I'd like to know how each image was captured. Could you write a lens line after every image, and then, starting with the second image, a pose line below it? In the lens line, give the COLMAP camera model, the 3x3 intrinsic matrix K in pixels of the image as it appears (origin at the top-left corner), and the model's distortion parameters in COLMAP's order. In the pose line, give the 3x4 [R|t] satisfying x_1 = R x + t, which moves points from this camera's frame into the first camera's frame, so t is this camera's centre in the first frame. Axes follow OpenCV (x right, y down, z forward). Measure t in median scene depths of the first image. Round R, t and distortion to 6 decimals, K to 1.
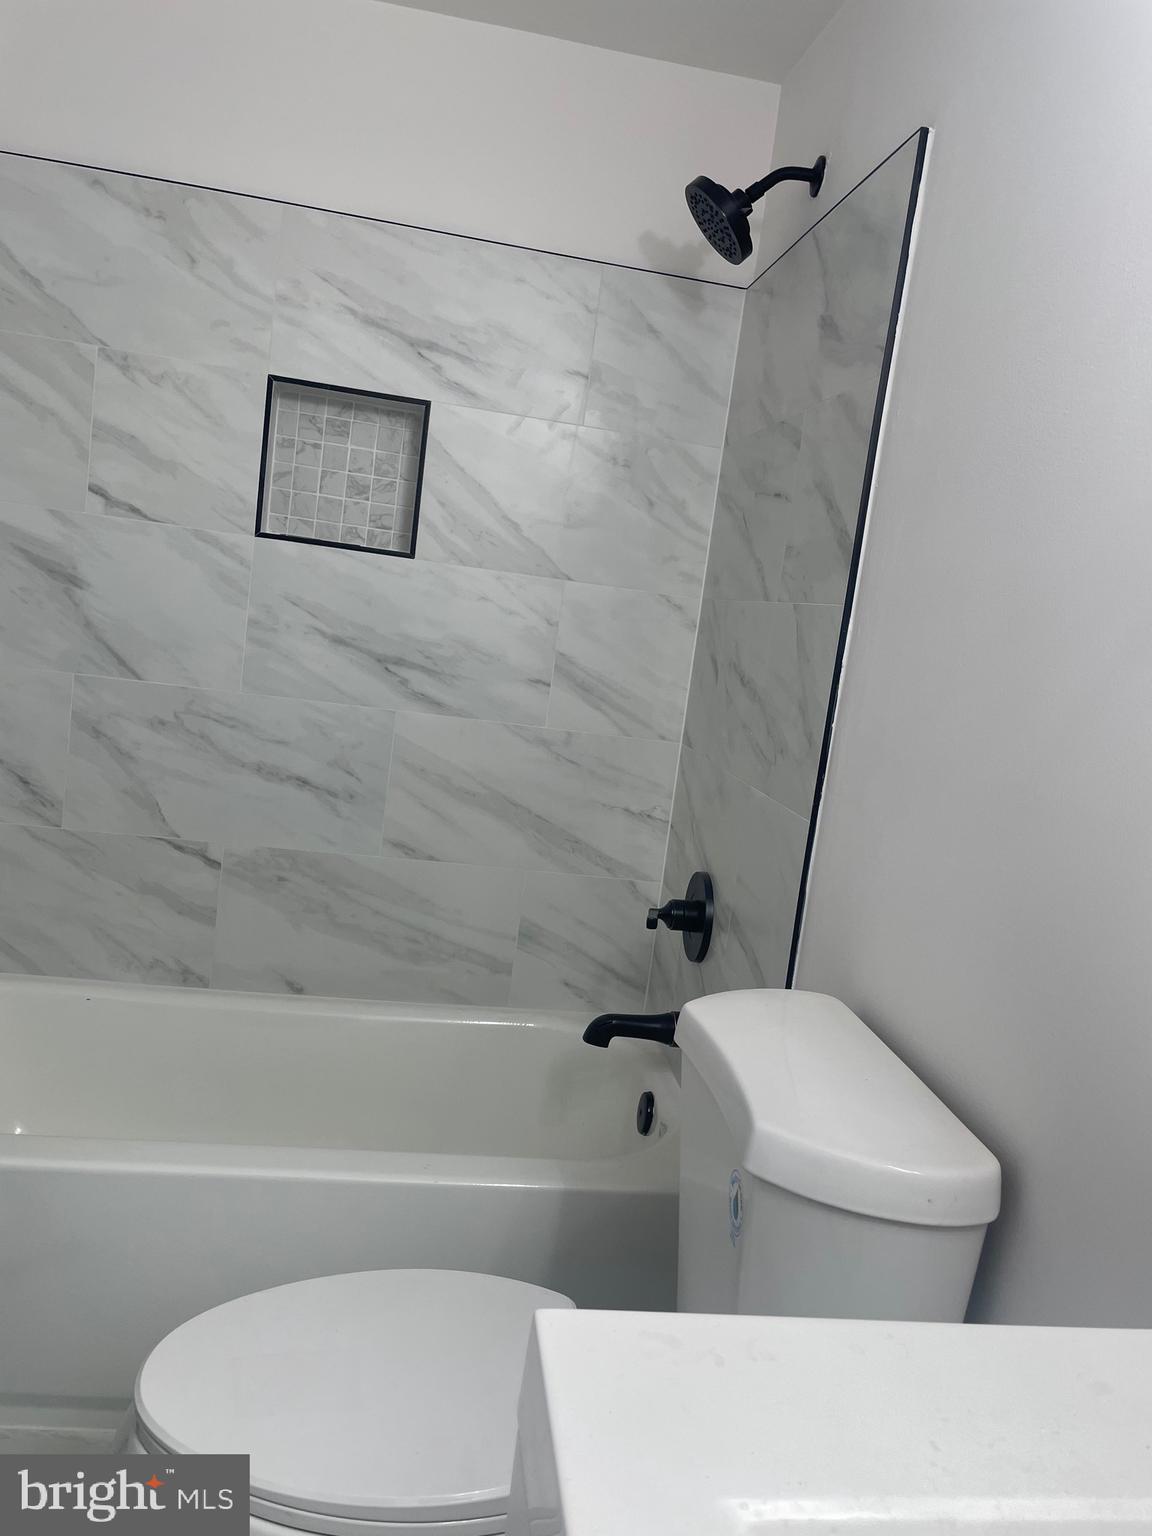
lens RADIAL K [[1186.3, 0, 576.2], [0, 1186.3, 775.4], [0, 0, 1]] dist [0.072572, -0.092827]
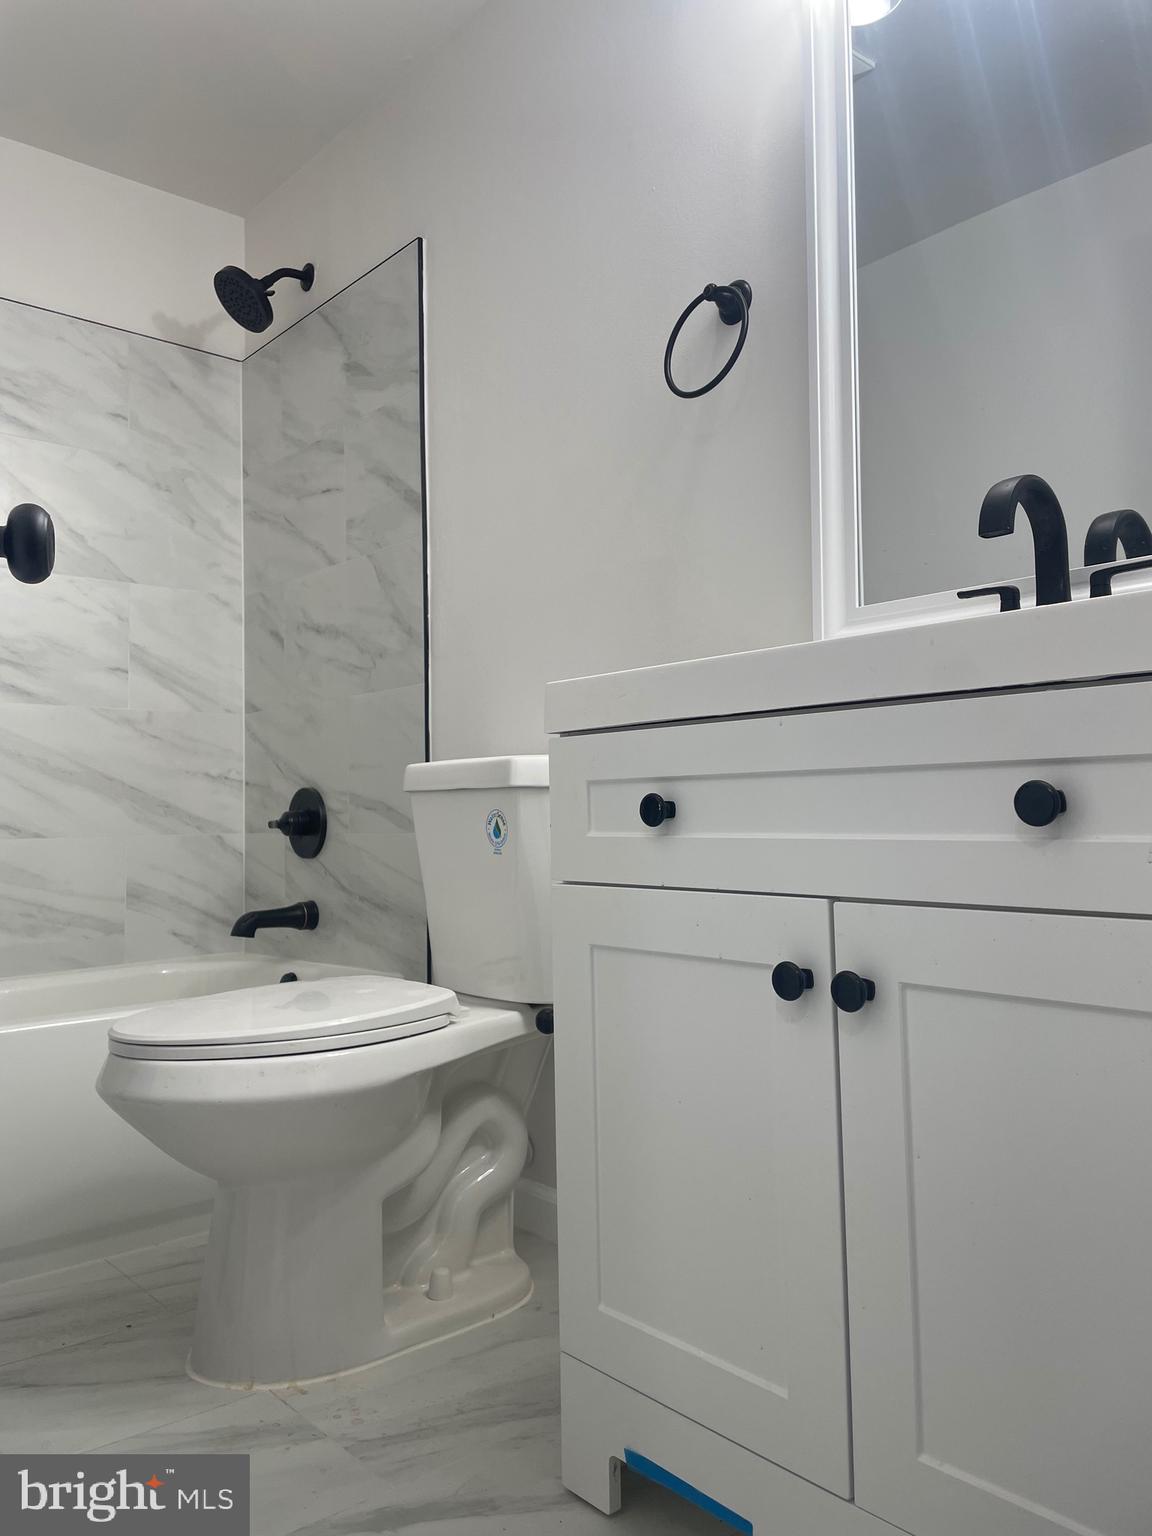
lens RADIAL K [[1186.3, 0, 575.0], [0, 1186.3, 764.1], [0, 0, 1]] dist [0.072572, -0.092827]
pose [[0.835273, -0.116338, 0.537387, -0.297727], [0.194980, 0.976515, -0.091659, 0.205803], [-0.514103, 0.181340, 0.838340, -0.193975]]
